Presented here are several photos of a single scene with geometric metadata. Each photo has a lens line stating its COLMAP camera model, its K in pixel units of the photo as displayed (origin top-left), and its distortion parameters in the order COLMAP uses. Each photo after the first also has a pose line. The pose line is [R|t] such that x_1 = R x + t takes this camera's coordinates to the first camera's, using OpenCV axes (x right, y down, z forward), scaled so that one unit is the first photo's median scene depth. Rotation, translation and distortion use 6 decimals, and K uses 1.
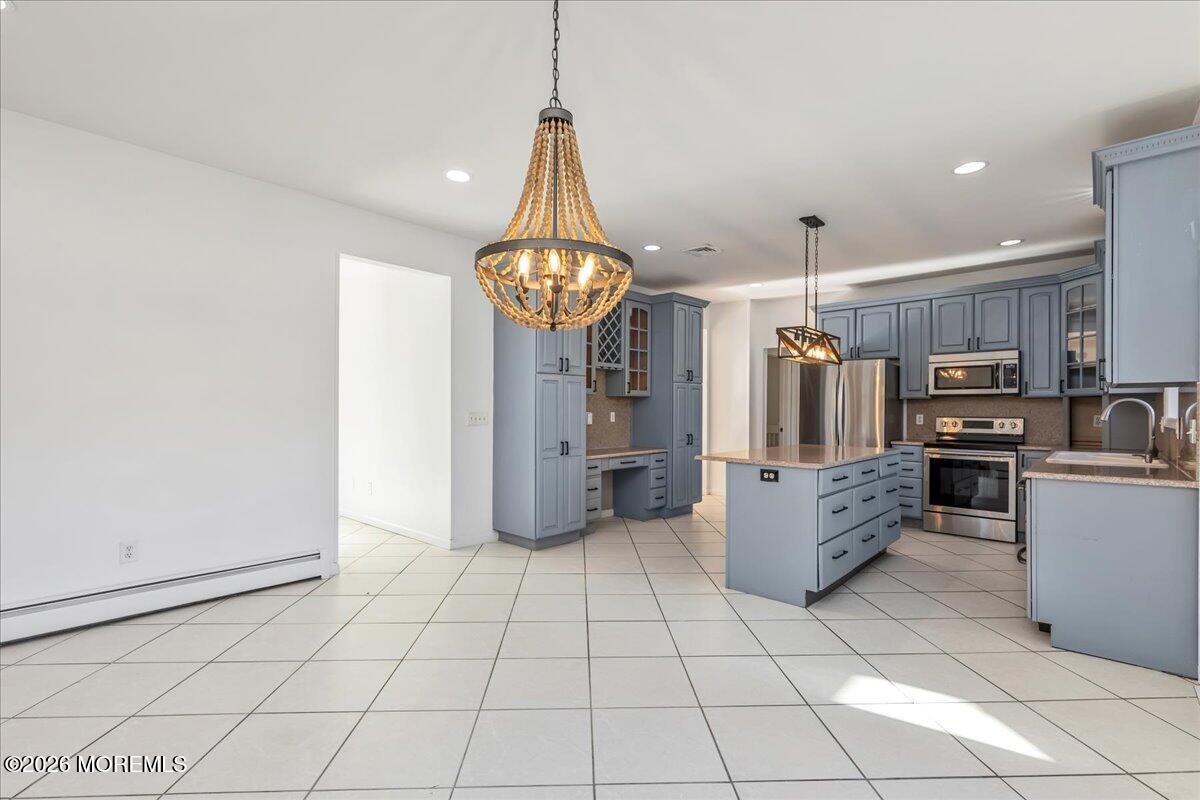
lens RADIAL K [[536.0, 0, 600.9], [0, 536.0, 403.3], [0, 0, 1]] dist [0.000879, 0.000057]
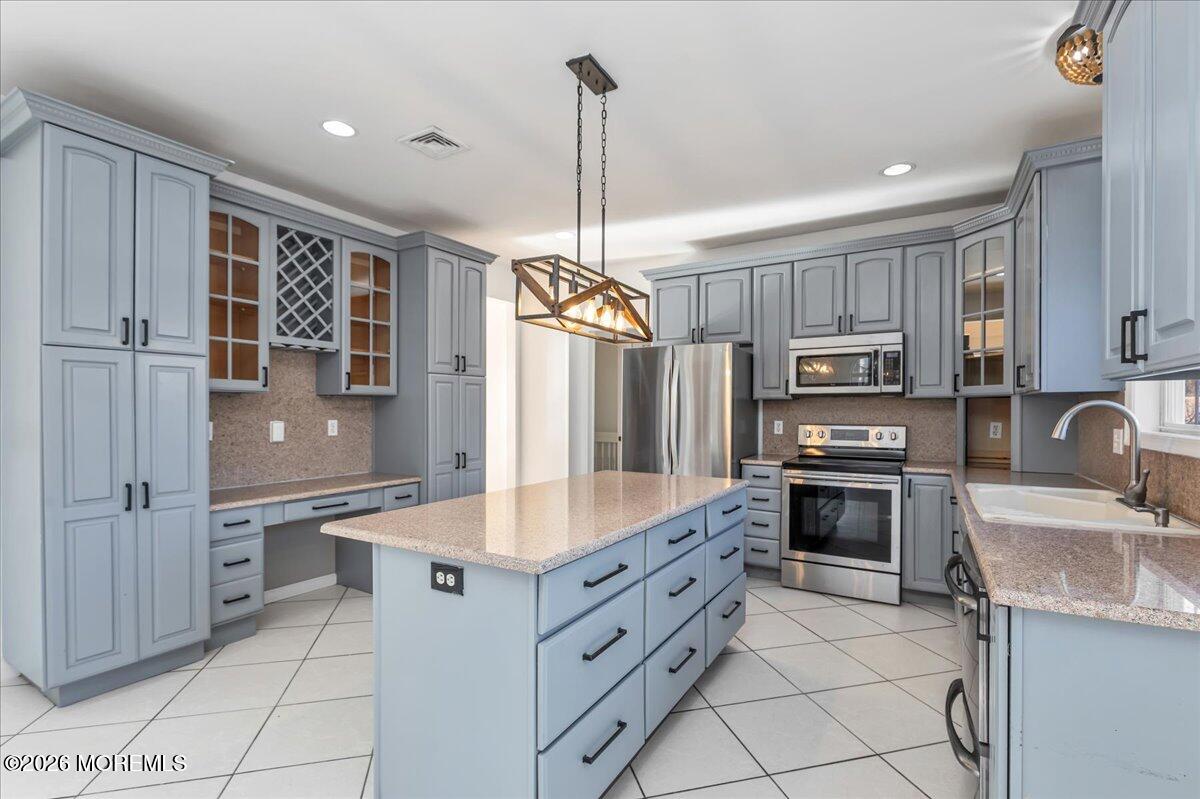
lens RADIAL K [[543.8, 0, 600.4], [0, 543.8, 405.4], [0, 0, 1]] dist [-0.000716, -0.000263]
pose [[0.978615, -0.000392, 0.205700, 0.221872], [-0.000671, 0.999987, 0.005099, -0.004429], [-0.205699, -0.005129, 0.978602, 0.351221]]
